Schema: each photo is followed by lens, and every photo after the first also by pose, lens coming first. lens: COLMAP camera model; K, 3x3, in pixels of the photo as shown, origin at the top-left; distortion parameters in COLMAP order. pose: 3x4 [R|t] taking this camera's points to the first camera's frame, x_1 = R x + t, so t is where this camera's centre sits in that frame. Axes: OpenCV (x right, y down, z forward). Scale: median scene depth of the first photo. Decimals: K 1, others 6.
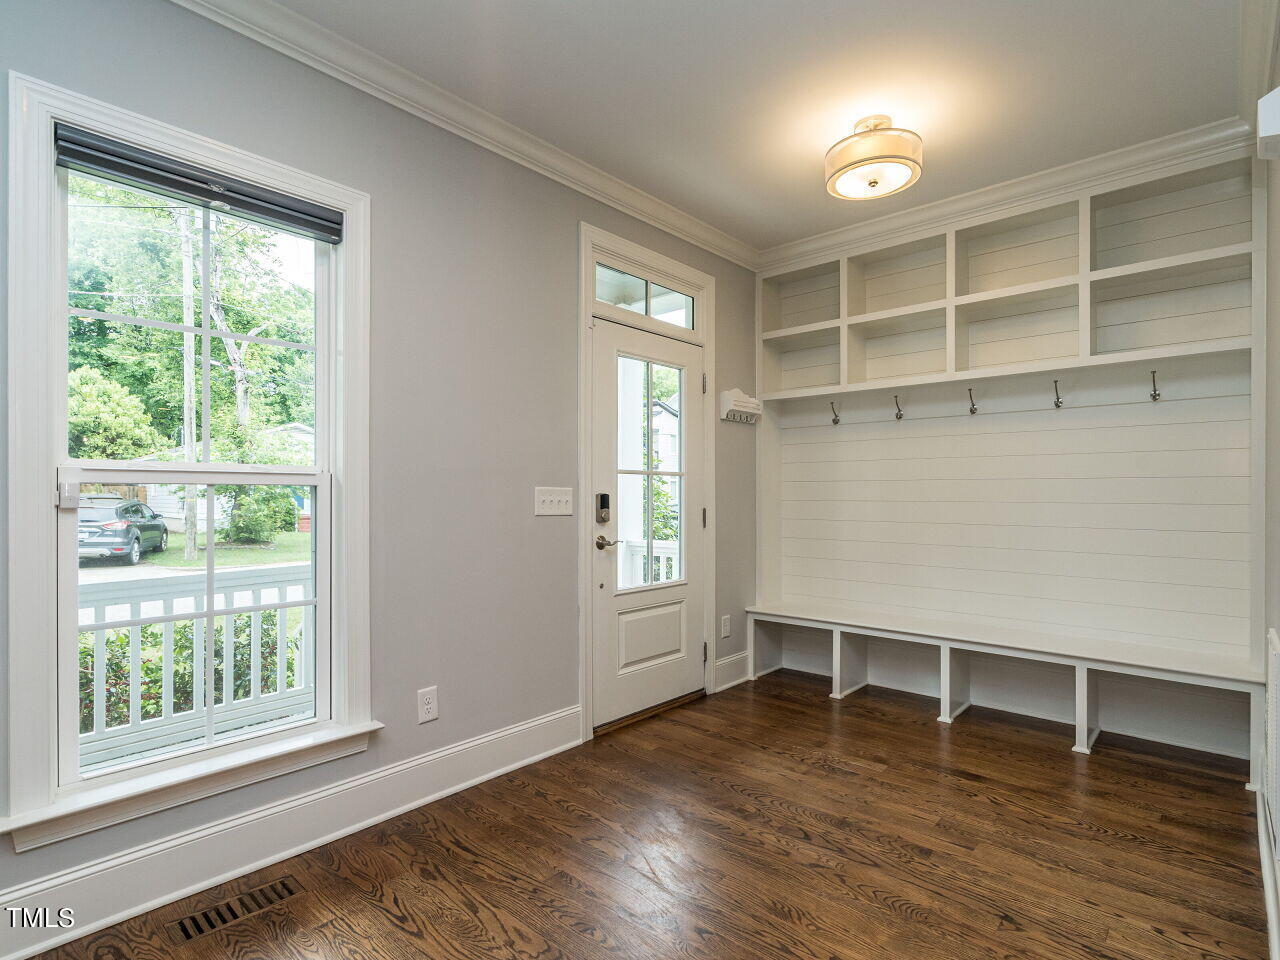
lens RADIAL K [[655.1, 0, 639.6], [0, 655.1, 492.4], [0, 0, 1]] dist [0.000145, 0.000540]
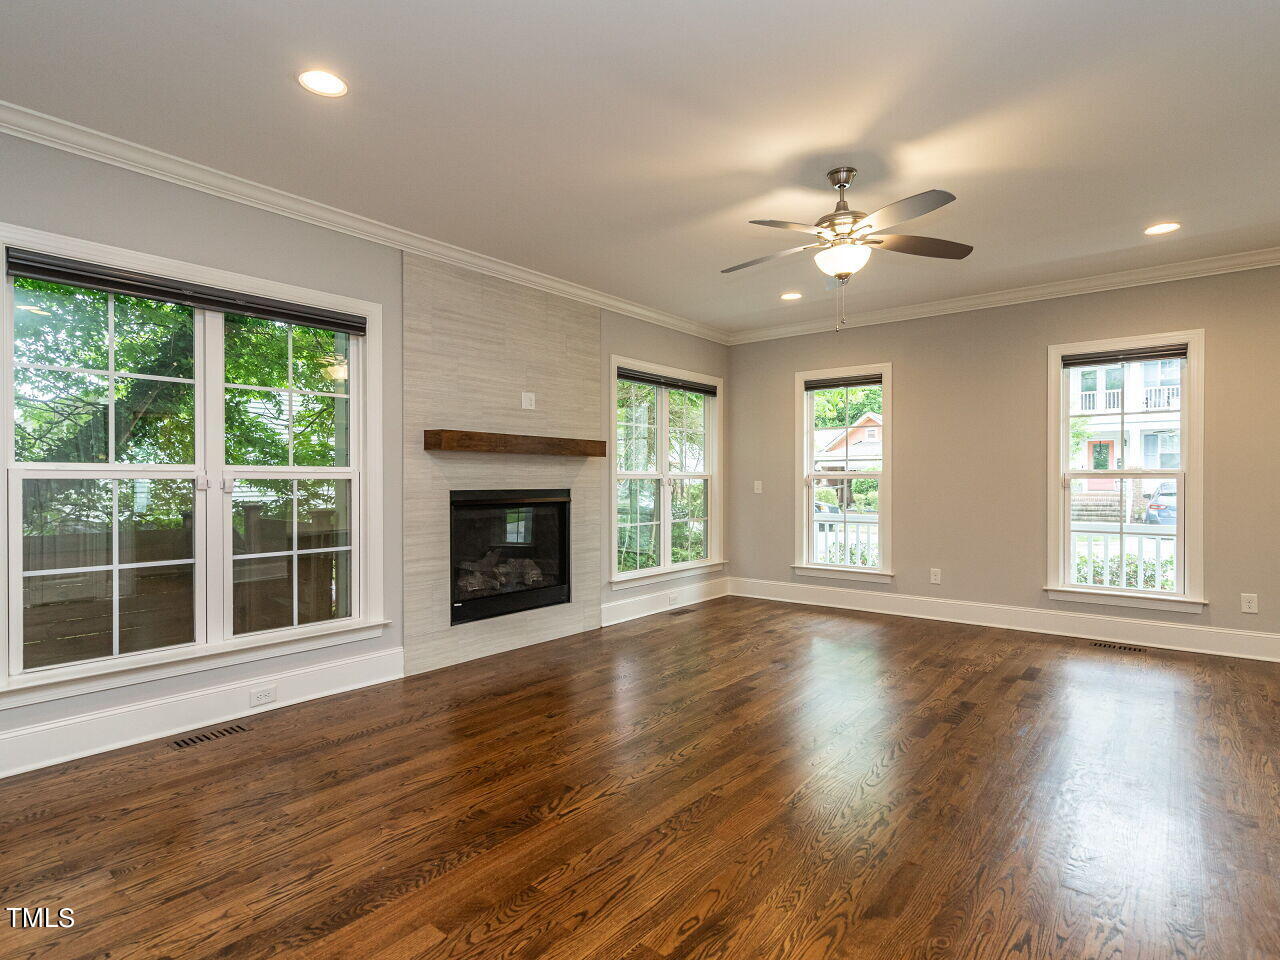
lens RADIAL K [[700.9, 0, 636.2], [0, 700.9, 487.7], [0, 0, 1]] dist [0.014632, 0.001092]
pose [[0.071753, 0.008197, -0.997389, 1.092995], [-0.000180, 0.999966, 0.008206, -0.000393], [0.997422, -0.000410, 0.071752, -0.580583]]
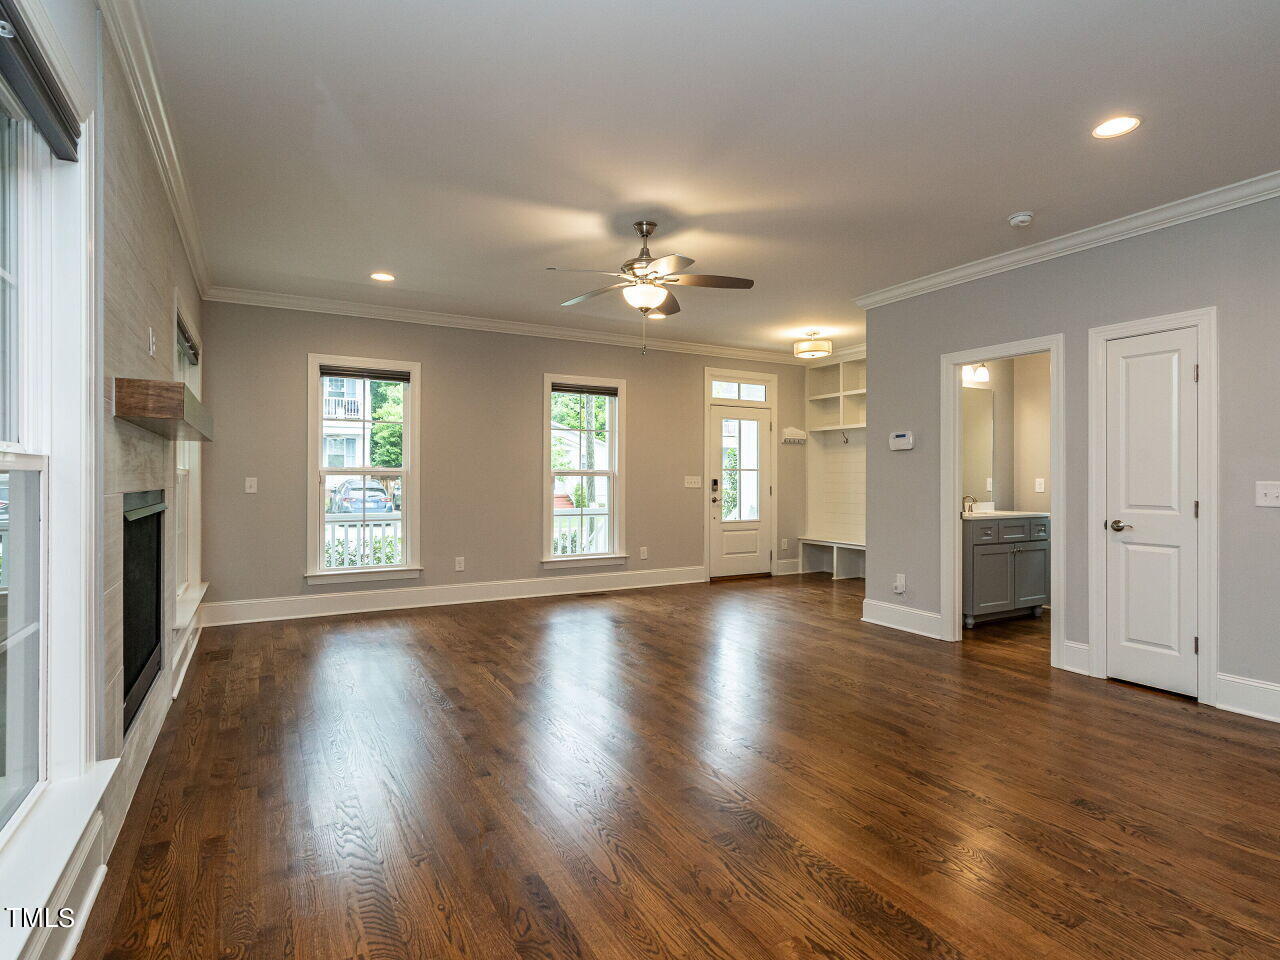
lens RADIAL K [[655.1, 0, 646.2], [0, 655.1, 474.1], [0, 0, 1]] dist [0.000145, 0.000540]
pose [[0.949563, -0.001509, -0.313573, 0.434078], [-0.000323, 0.999983, -0.005792, -0.002356], [0.313577, 0.005601, 0.949546, -1.277652]]
